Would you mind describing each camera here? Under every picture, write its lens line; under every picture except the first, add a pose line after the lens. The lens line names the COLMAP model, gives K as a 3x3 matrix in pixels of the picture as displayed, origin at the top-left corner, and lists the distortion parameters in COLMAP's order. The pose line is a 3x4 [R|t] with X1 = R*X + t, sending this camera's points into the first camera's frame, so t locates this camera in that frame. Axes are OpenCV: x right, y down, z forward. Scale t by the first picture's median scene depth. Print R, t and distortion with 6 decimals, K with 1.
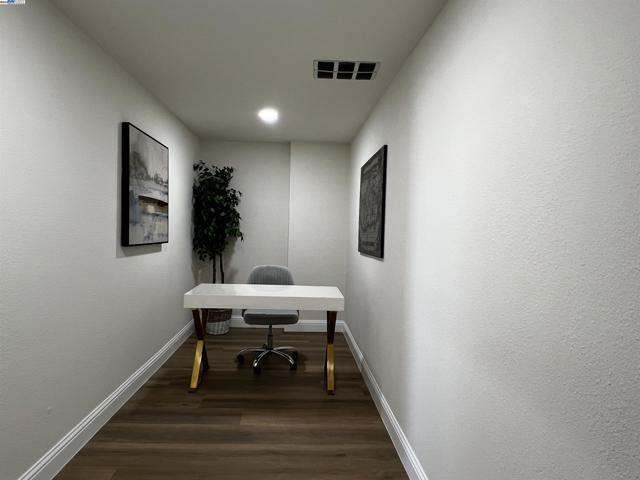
lens RADIAL K [[398.4, 0, 319.2], [0, 398.4, 240.5], [0, 0, 1]] dist [0.000452, 0.001473]
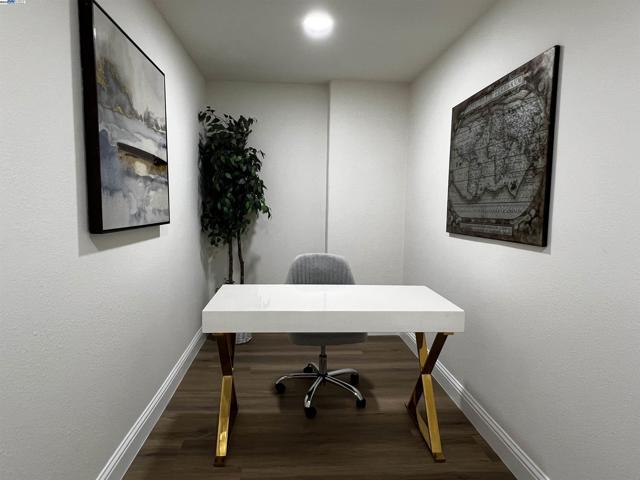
lens RADIAL K [[398.4, 0, 318.7], [0, 398.4, 240.7], [0, 0, 1]] dist [0.000452, 0.001473]
pose [[0.999825, -0.013799, 0.012615, -0.143466], [0.012949, 0.997793, 0.065126, -0.005568], [-0.013486, -0.064952, 0.997797, 0.342670]]
